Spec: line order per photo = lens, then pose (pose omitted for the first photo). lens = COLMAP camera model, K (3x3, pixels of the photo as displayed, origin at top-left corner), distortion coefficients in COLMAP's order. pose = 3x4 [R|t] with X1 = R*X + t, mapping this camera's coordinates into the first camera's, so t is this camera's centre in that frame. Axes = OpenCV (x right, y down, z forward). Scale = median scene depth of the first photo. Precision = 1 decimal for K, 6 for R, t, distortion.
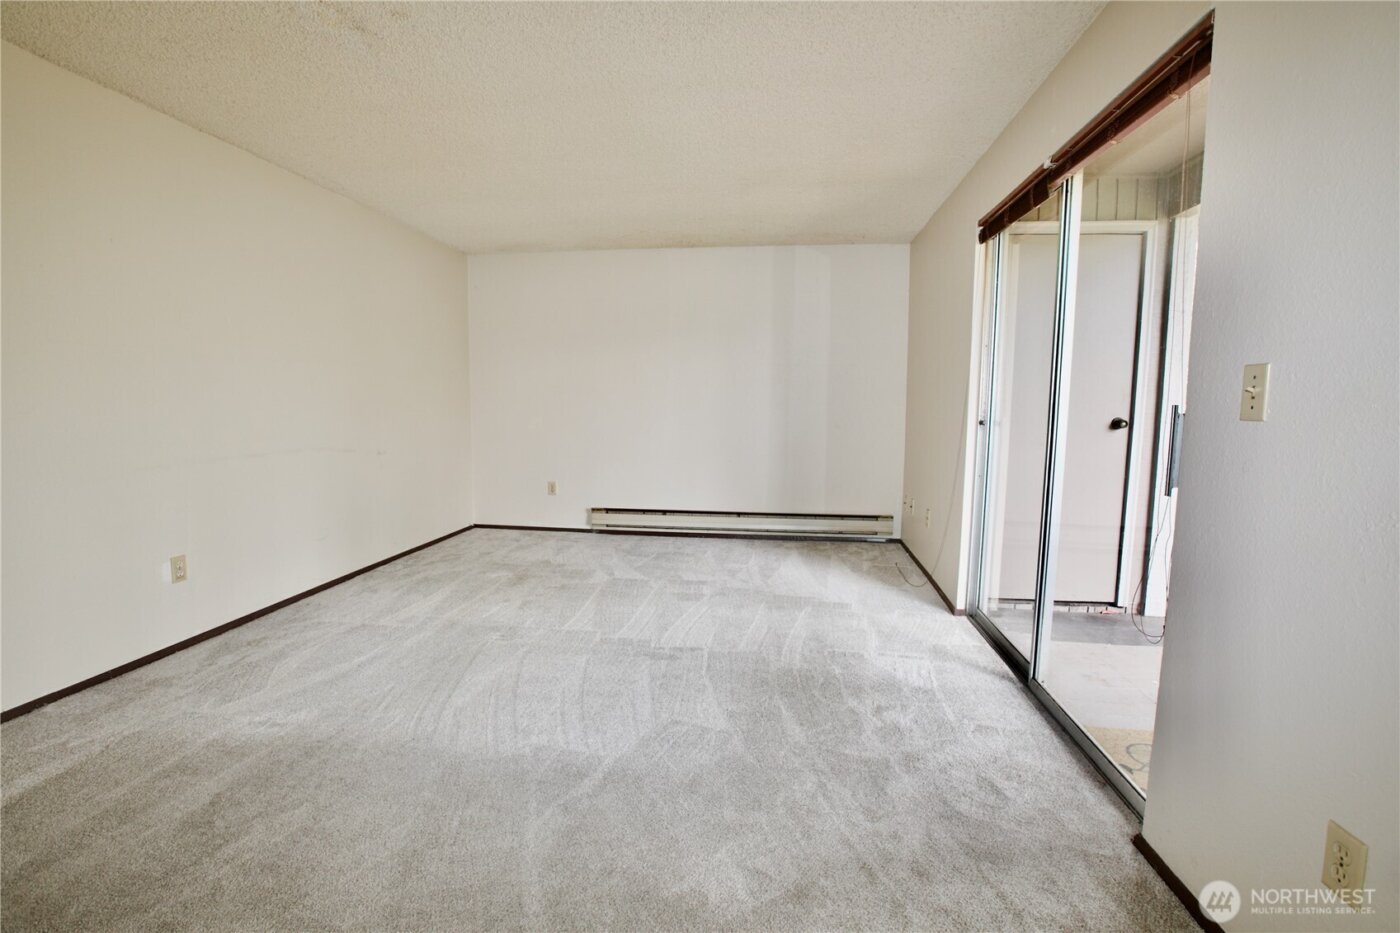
lens RADIAL K [[646.0, 0, 702.3], [0, 646.0, 467.5], [0, 0, 1]] dist [-0.073868, 0.033243]
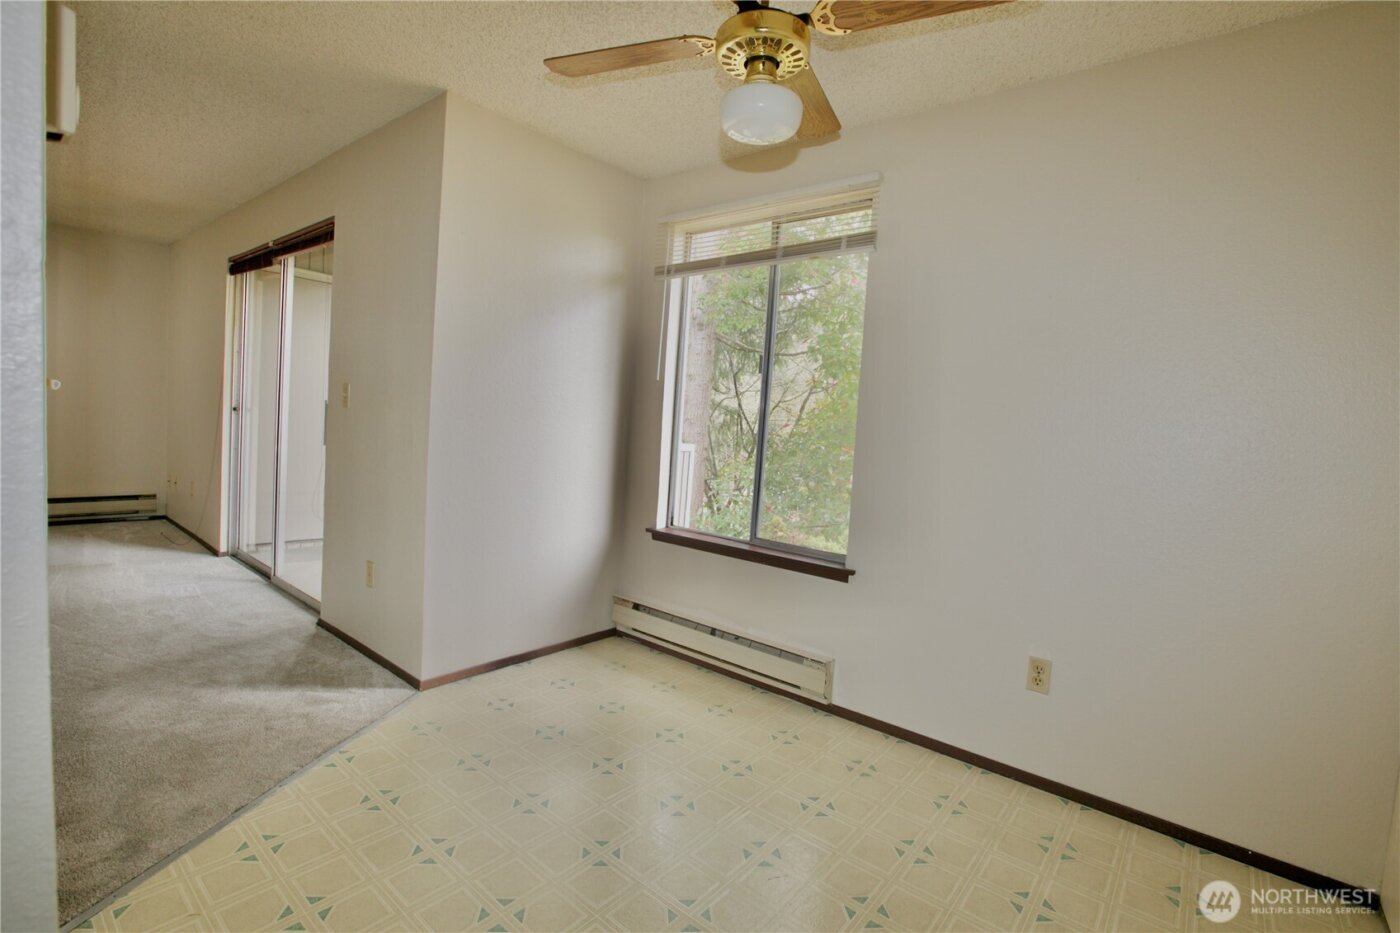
lens RADIAL K [[647.7, 0, 700.0], [0, 647.7, 466.5], [0, 0, 1]] dist [-0.041452, 0.013526]
pose [[0.539837, -0.030739, 0.841208, -0.163852], [0.027526, 0.999443, 0.018856, 0.052759], [-0.841319, 0.012976, 0.540383, -0.552114]]
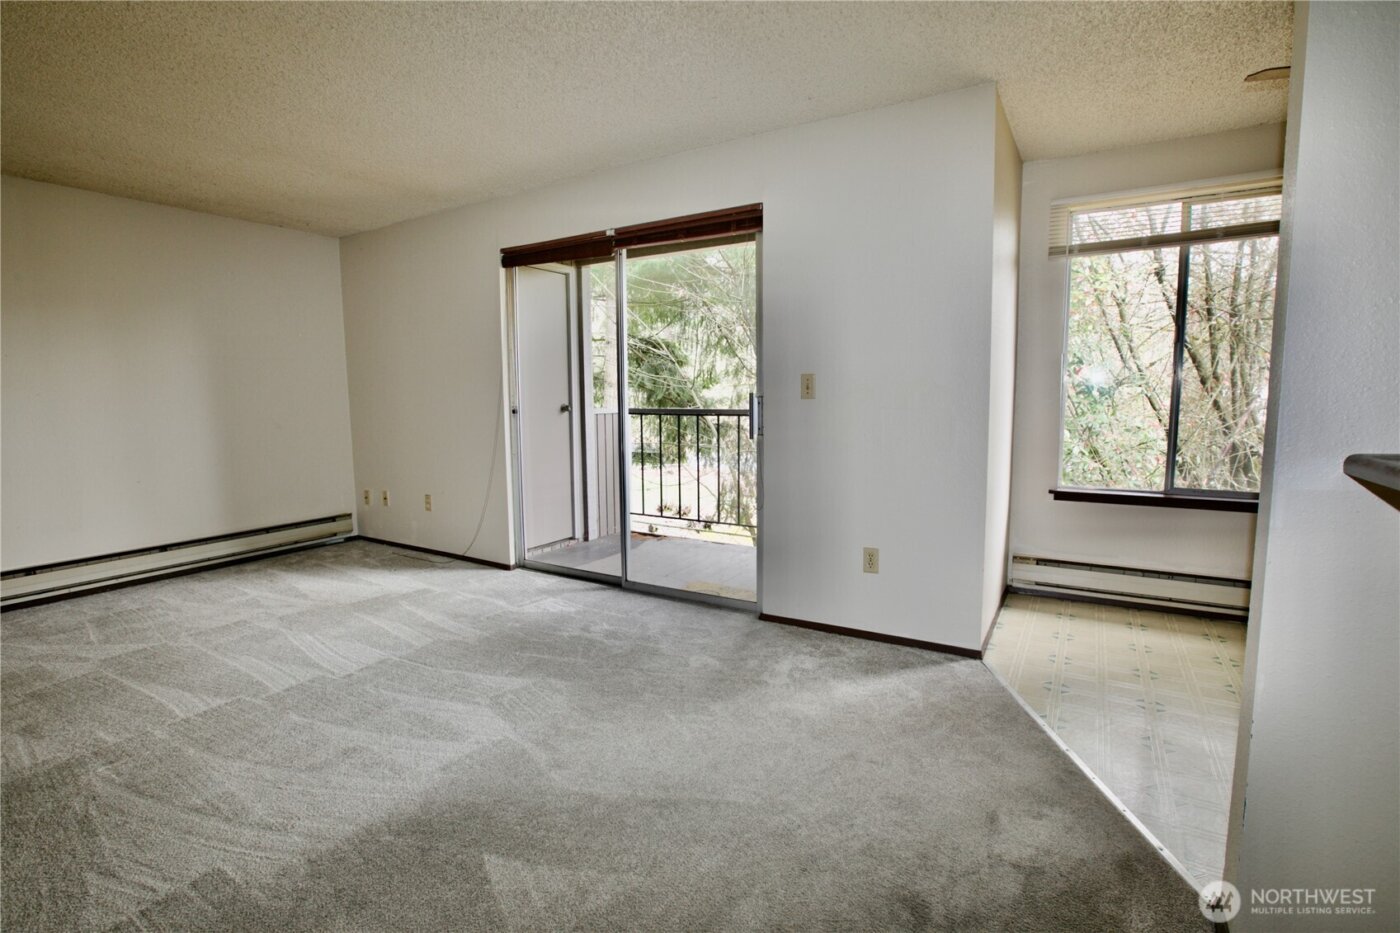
lens RADIAL K [[646.0, 0, 702.3], [0, 646.0, 467.5], [0, 0, 1]] dist [-0.073868, 0.033243]
pose [[0.397347, -0.113106, 0.910671, -0.581510], [0.106578, 0.991348, 0.076623, -0.018932], [-0.911458, 0.066612, 0.405964, 0.161922]]
